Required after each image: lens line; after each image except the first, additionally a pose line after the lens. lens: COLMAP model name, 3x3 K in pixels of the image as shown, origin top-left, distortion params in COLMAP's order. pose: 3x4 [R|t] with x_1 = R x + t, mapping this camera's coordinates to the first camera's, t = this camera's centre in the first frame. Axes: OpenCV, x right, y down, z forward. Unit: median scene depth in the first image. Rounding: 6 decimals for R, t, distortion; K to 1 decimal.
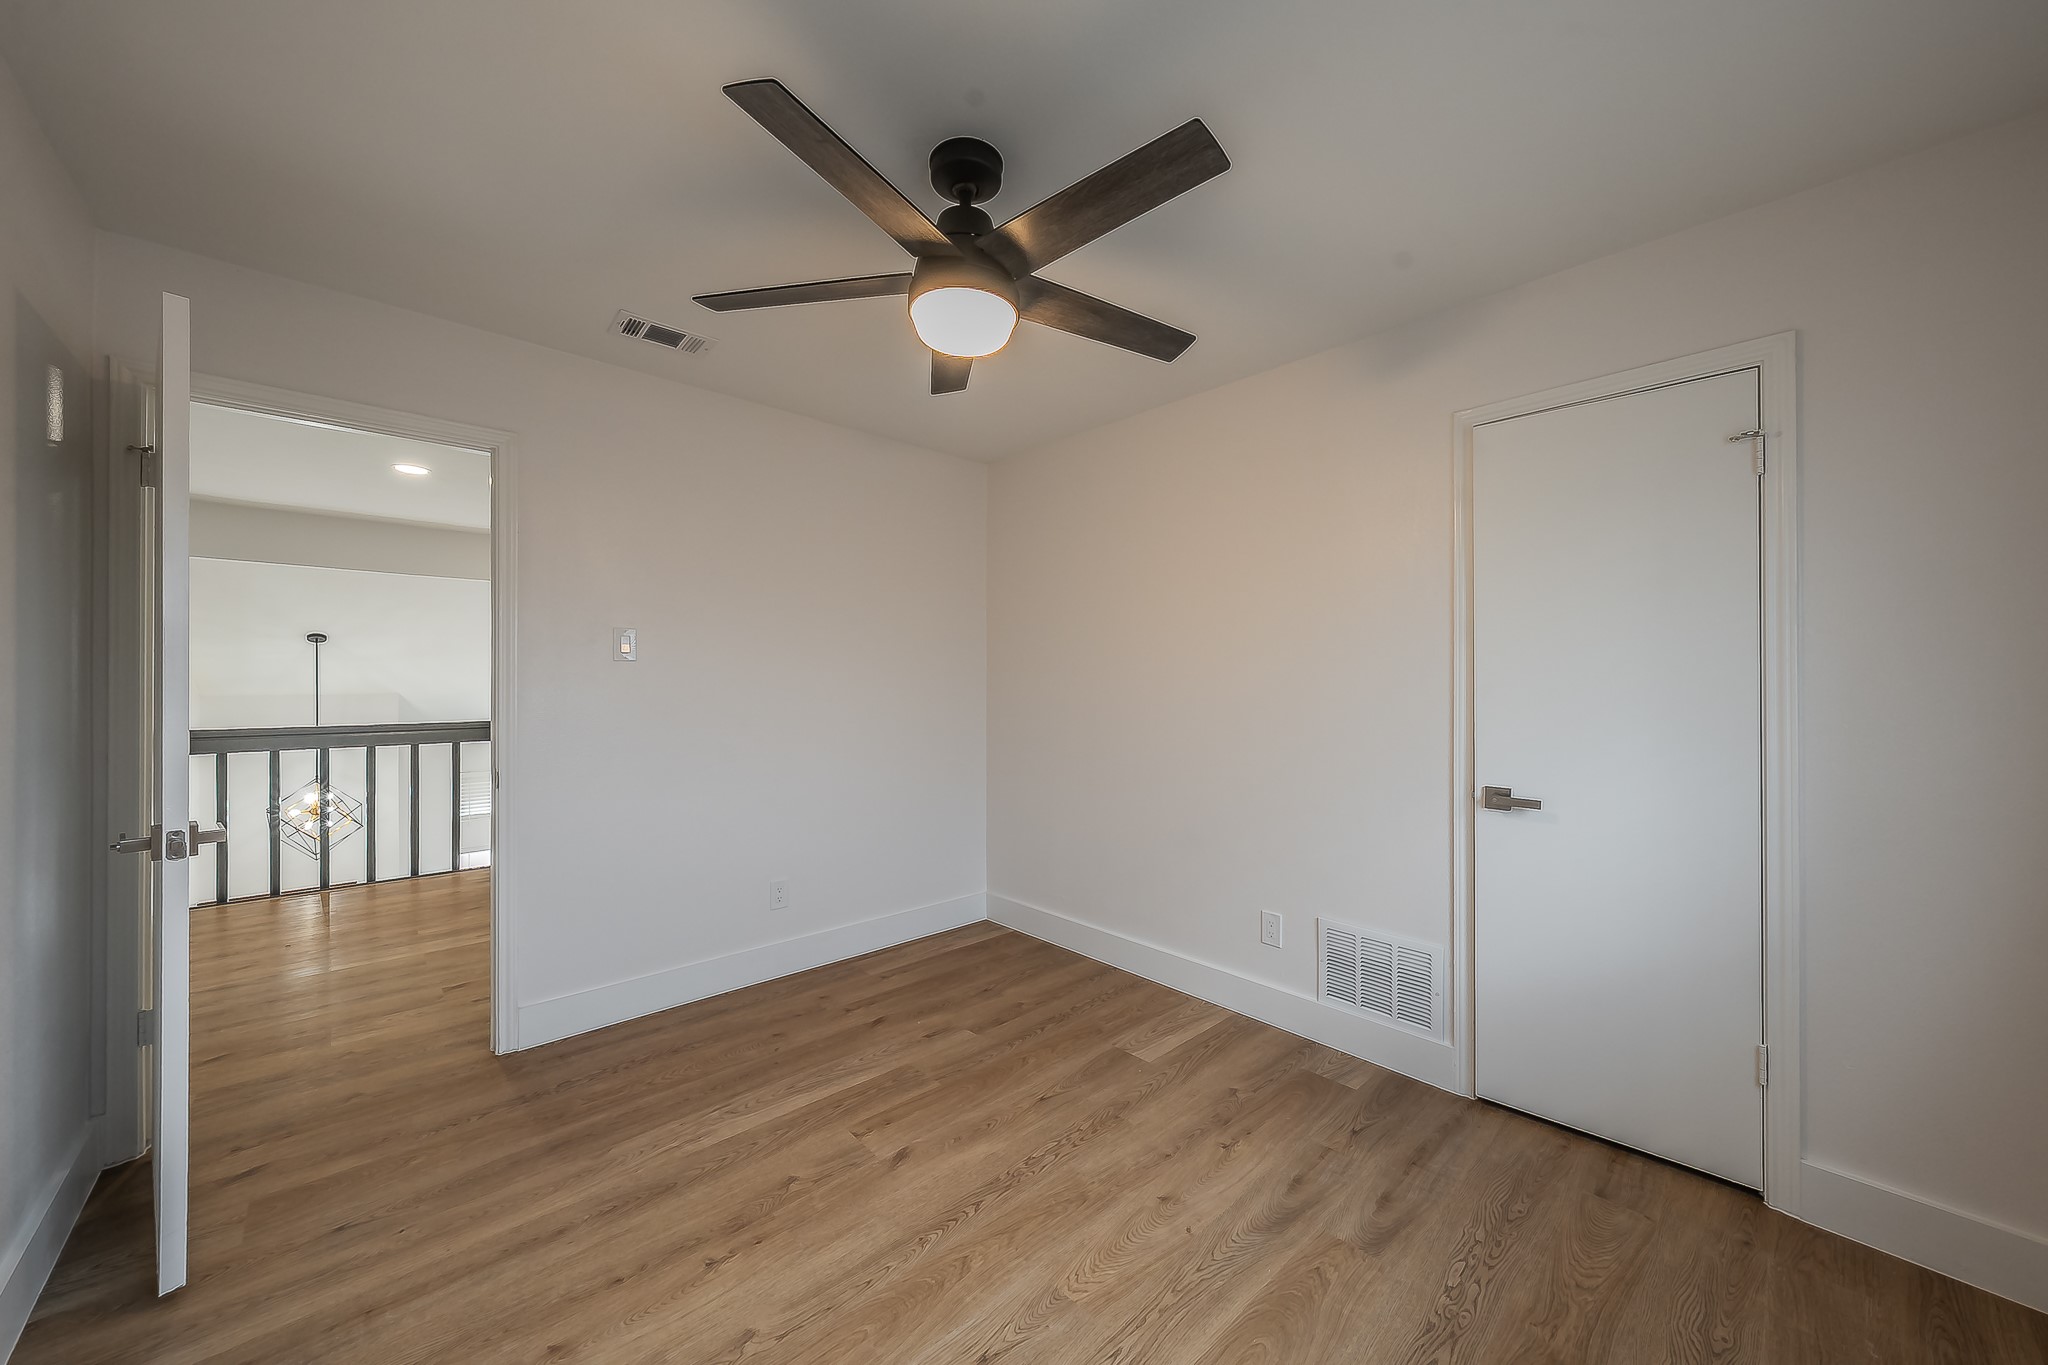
lens RADIAL K [[740.5, 0, 1025.5], [0, 740.5, 678.6], [0, 0, 1]] dist [-0.000559, 0.000196]
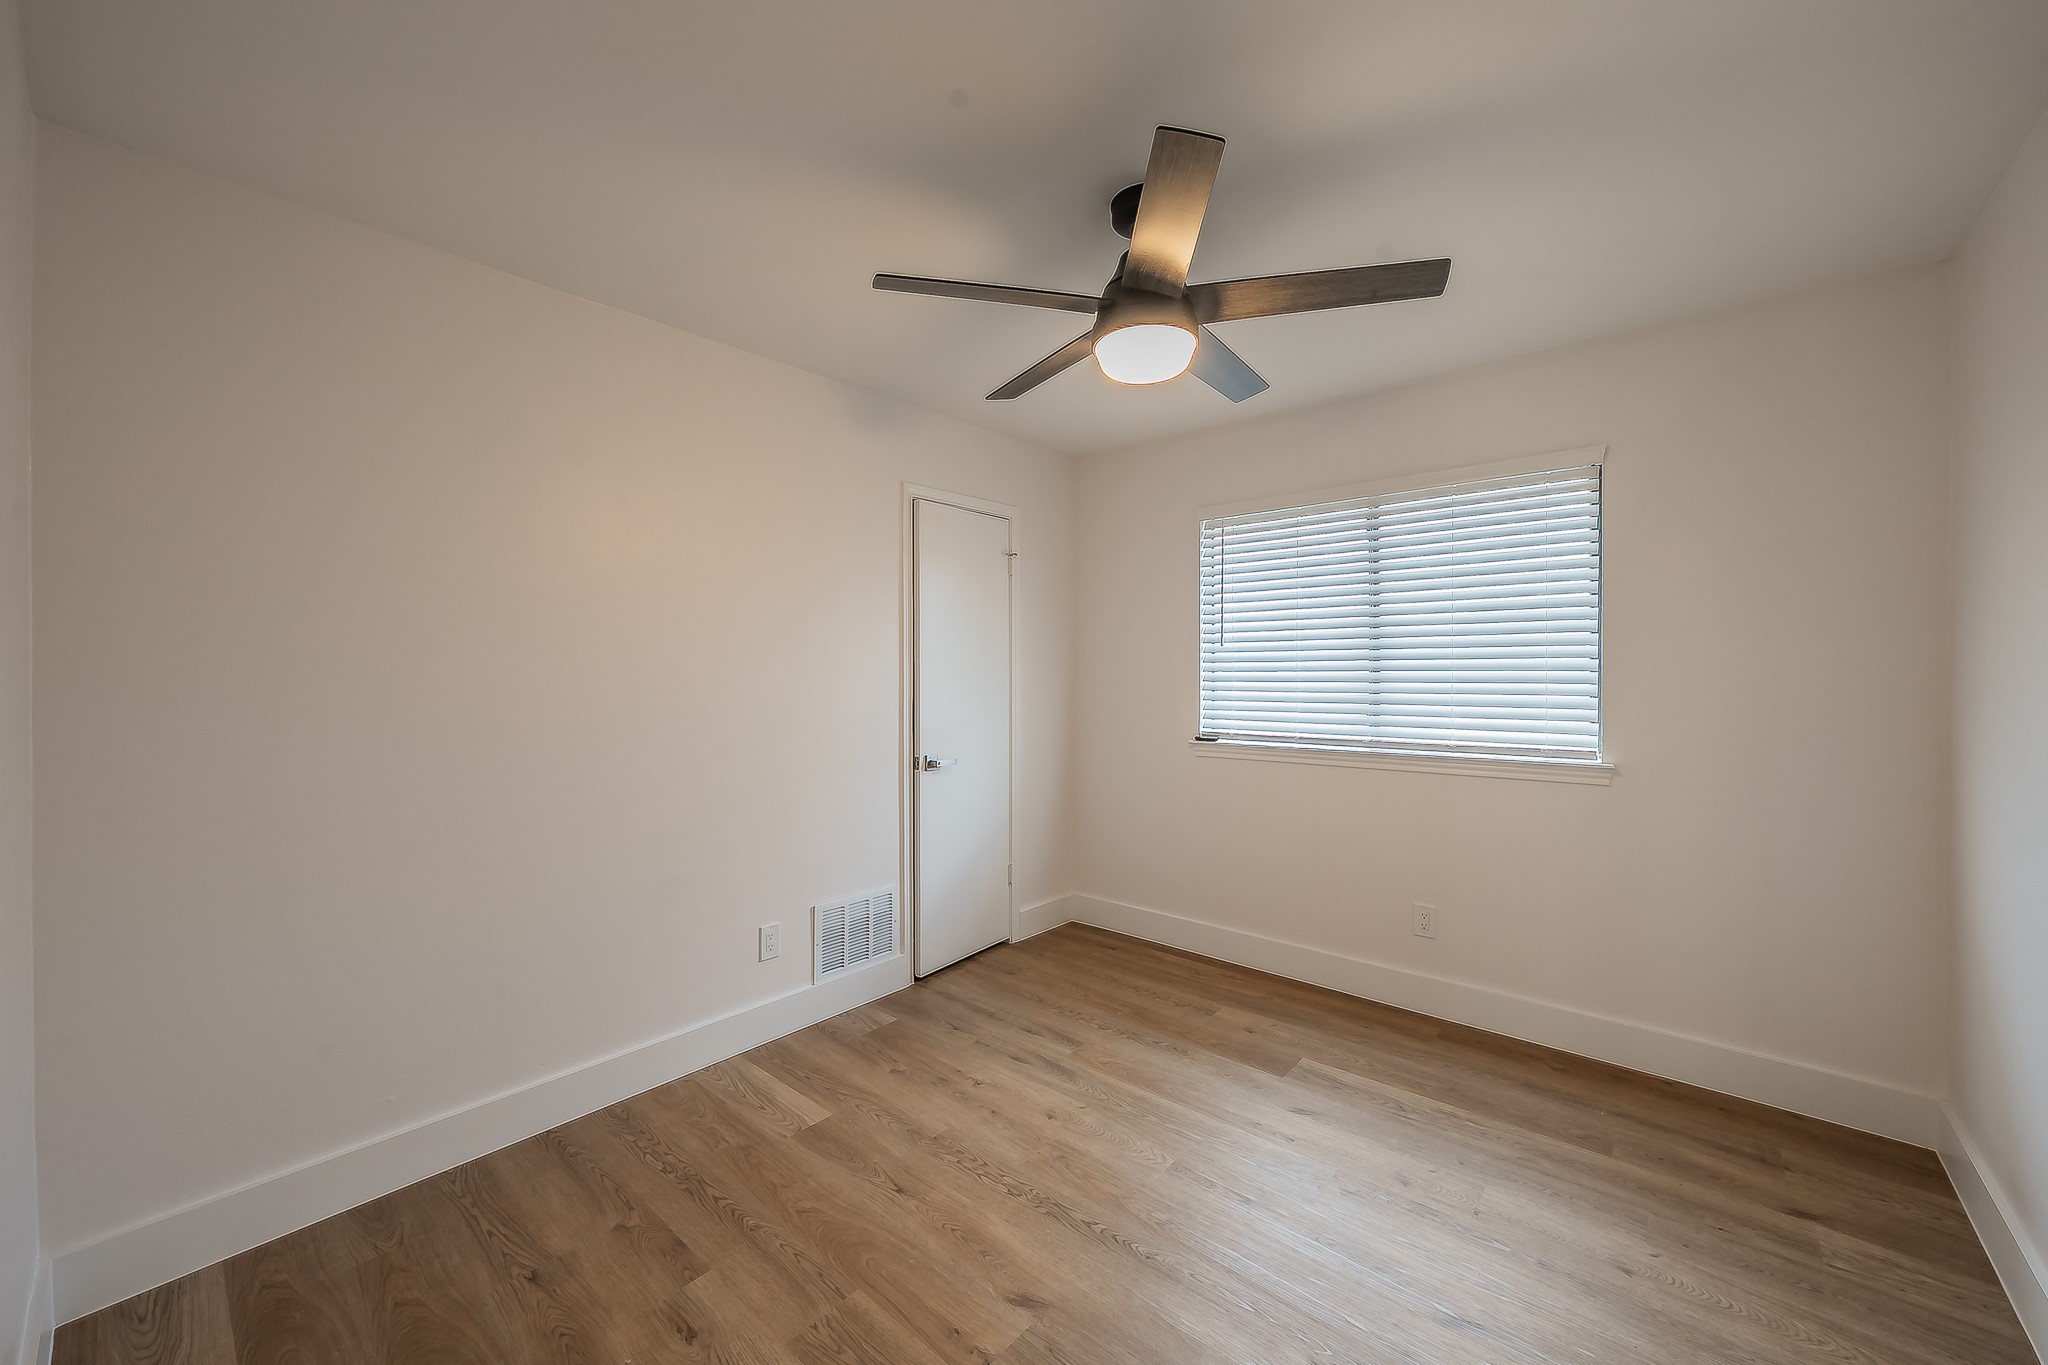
lens RADIAL K [[783.1, 0, 1024.5], [0, 783.1, 669.4], [0, 0, 1]] dist [-0.000104, 0.000029]
pose [[-0.110933, -0.001736, 0.993826, -0.831195], [-0.004361, 0.999990, 0.001260, -0.018738], [-0.993818, -0.004194, -0.110940, 0.921710]]
